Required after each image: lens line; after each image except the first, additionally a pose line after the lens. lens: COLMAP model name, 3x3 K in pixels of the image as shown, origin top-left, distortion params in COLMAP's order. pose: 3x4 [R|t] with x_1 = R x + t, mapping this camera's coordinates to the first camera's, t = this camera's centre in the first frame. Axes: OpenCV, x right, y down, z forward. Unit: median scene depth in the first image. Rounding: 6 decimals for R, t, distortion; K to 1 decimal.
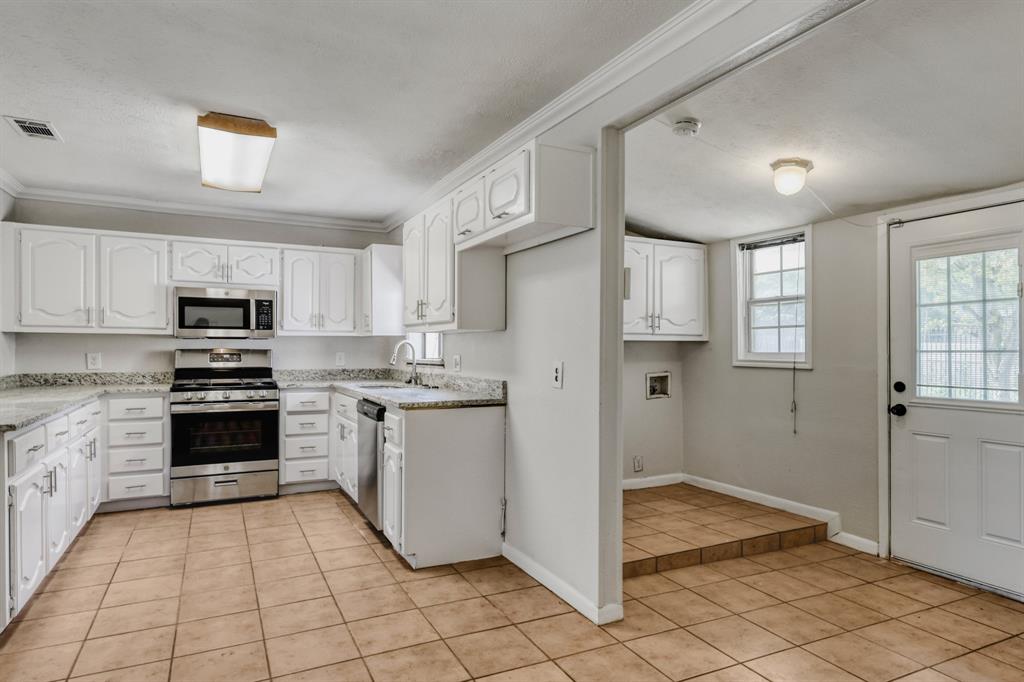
lens RADIAL K [[602.0, 0, 518.8], [0, 602.0, 352.9], [0, 0, 1]] dist [0.002815, -0.000187]
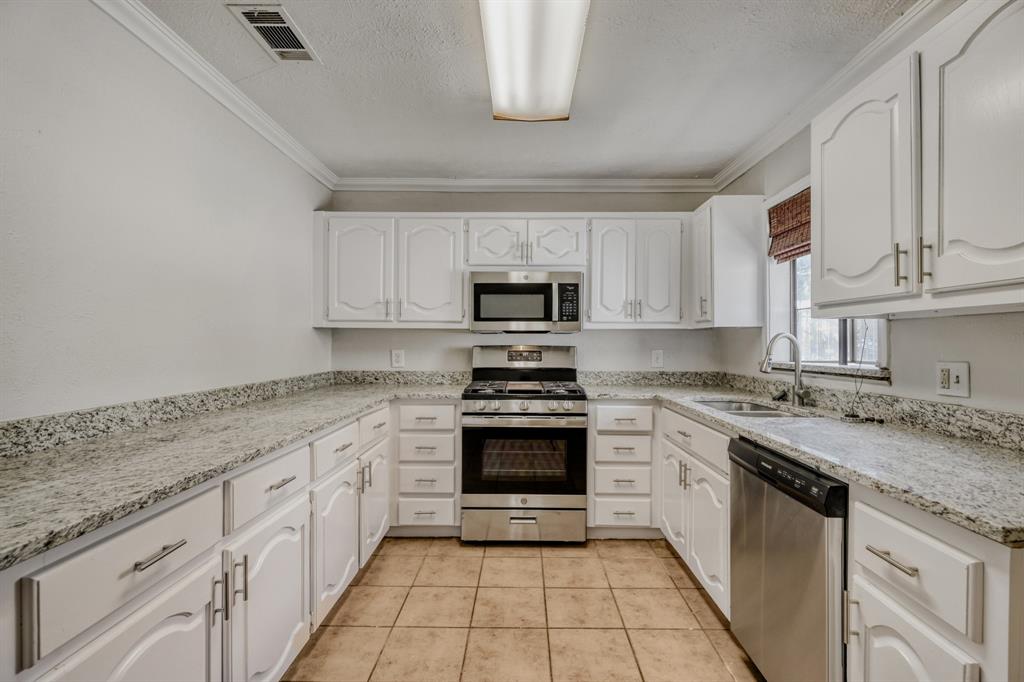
lens RADIAL K [[467.2, 0, 517.6], [0, 467.2, 342.1], [0, 0, 1]] dist [0.000318, -0.000225]
pose [[0.885511, 0.000294, -0.464618, -0.219663], [-0.004372, 0.999961, -0.007700, -0.007214], [0.464598, 0.008850, 0.885478, 0.475780]]
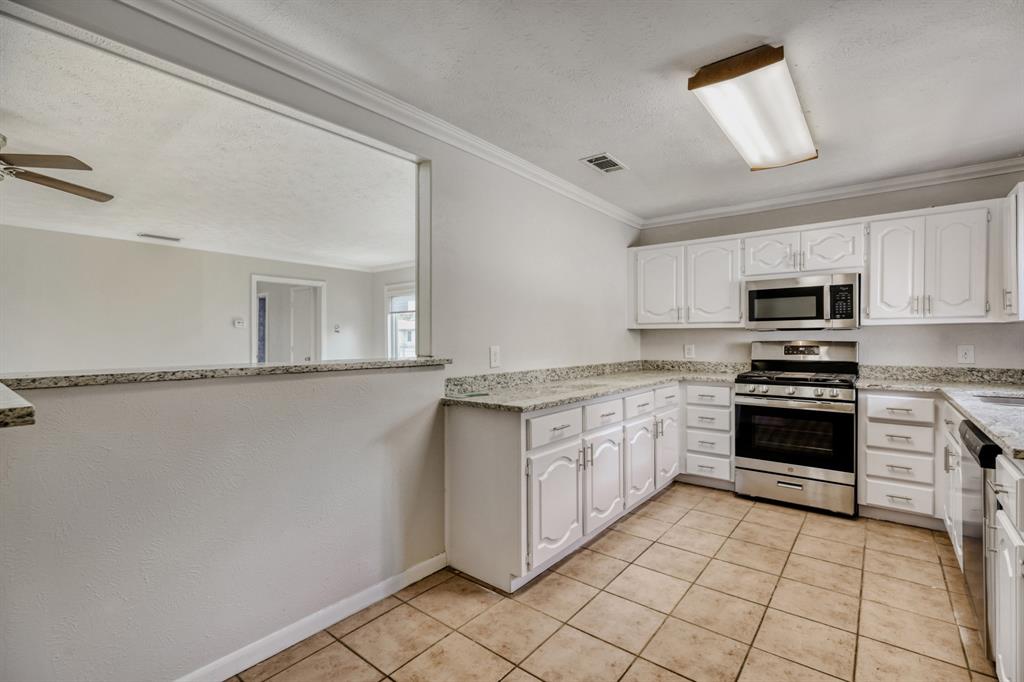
lens RADIAL K [[458.4, 0, 521.6], [0, 458.4, 338.4], [0, 0, 1]] dist [0.000127, 0.000064]
pose [[0.421454, -0.006712, -0.906825, -0.018090], [-0.003441, 0.999954, -0.009001, -0.003107], [0.906843, 0.006914, 0.421411, 0.331557]]
